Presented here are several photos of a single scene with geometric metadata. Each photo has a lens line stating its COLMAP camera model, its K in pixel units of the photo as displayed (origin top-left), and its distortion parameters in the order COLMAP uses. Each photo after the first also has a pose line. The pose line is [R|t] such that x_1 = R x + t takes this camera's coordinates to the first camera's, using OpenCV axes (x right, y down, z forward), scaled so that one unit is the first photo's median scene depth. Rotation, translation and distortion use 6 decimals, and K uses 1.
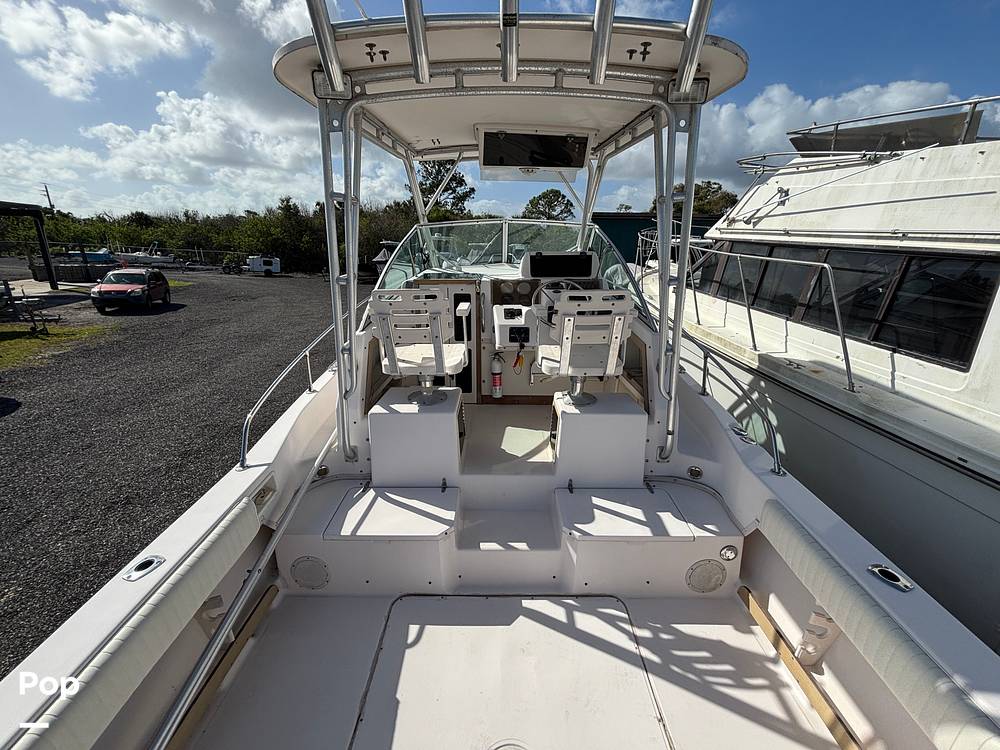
lens RADIAL K [[401.2, 0, 497.2], [0, 401.2, 376.3], [0, 0, 1]] dist [0.000391, -0.000088]
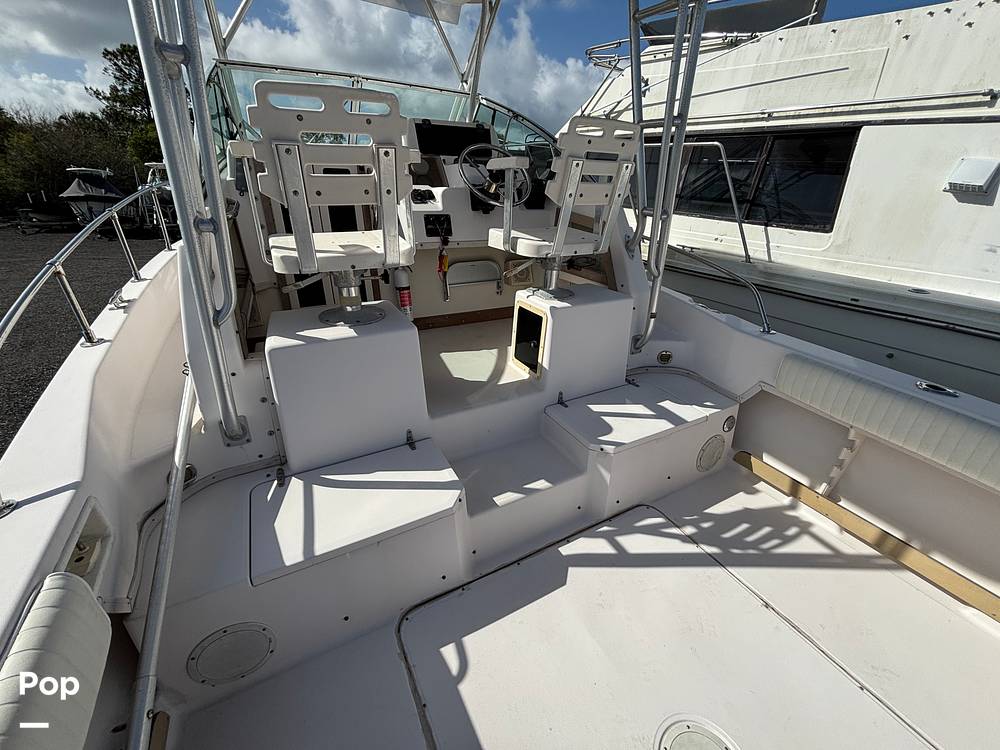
lens RADIAL K [[403.3, 0, 495.0], [0, 403.3, 375.6], [0, 0, 1]] dist [-0.011885, 0.006810]
pose [[0.875716, -0.190163, 0.443802, -0.286014], [0.135838, 0.979081, 0.151485, 0.083119], [-0.463325, -0.072373, 0.883228, 0.345424]]
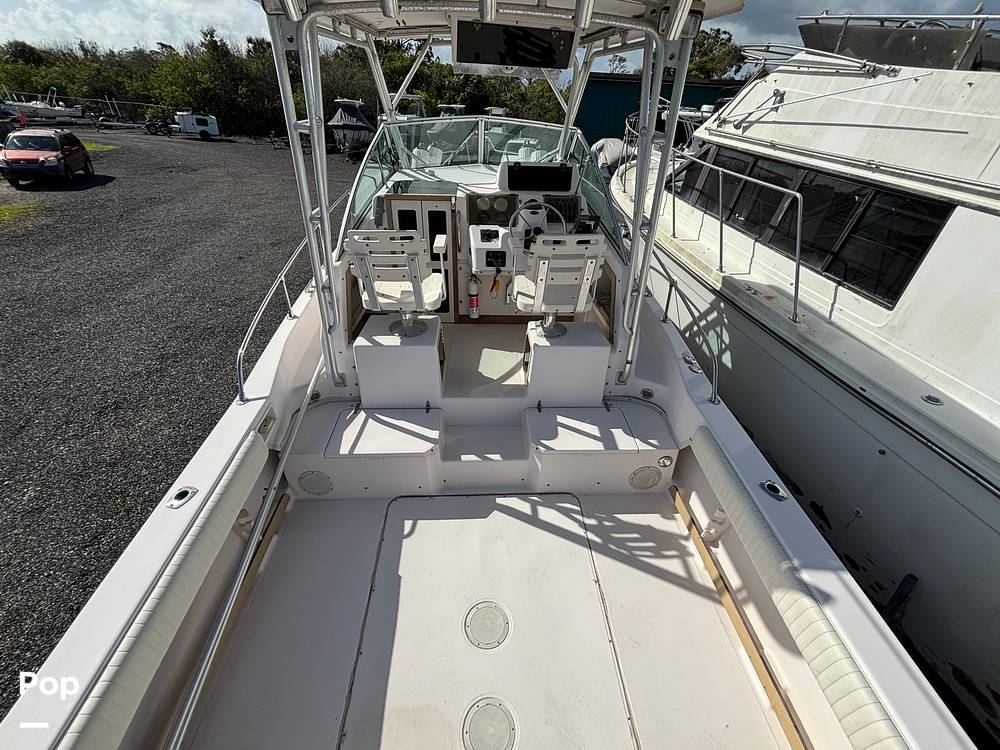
lens RADIAL K [[401.2, 0, 497.2], [0, 401.2, 376.3], [0, 0, 1]] dist [0.000391, -0.000088]
pose [[0.998165, -0.006958, 0.060146, -0.004601], [-0.010118, 0.960236, 0.279006, -0.124637], [-0.059695, -0.279102, 0.958404, -0.061020]]
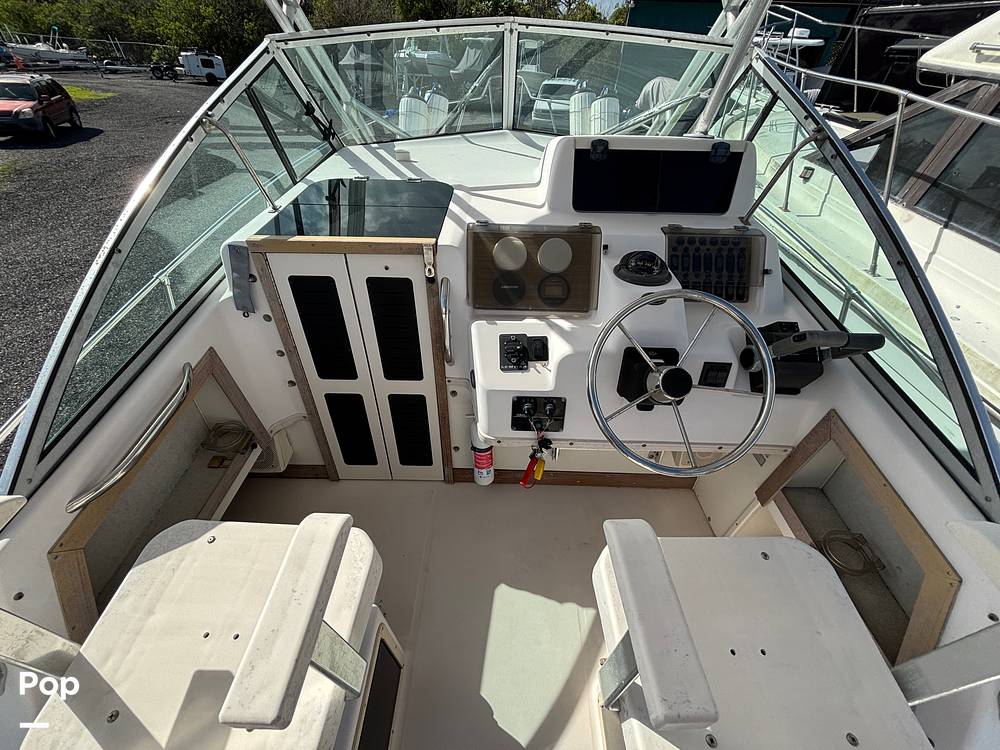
lens RADIAL K [[401.2, 0, 497.2], [0, 401.2, 376.3], [0, 0, 1]] dist [0.000391, -0.000088]
pose [[0.999872, 0.015932, 0.001555, 0.018536], [-0.015344, 0.926238, 0.376627, -0.345709], [0.004560, -0.376603, 0.926364, 0.807329]]
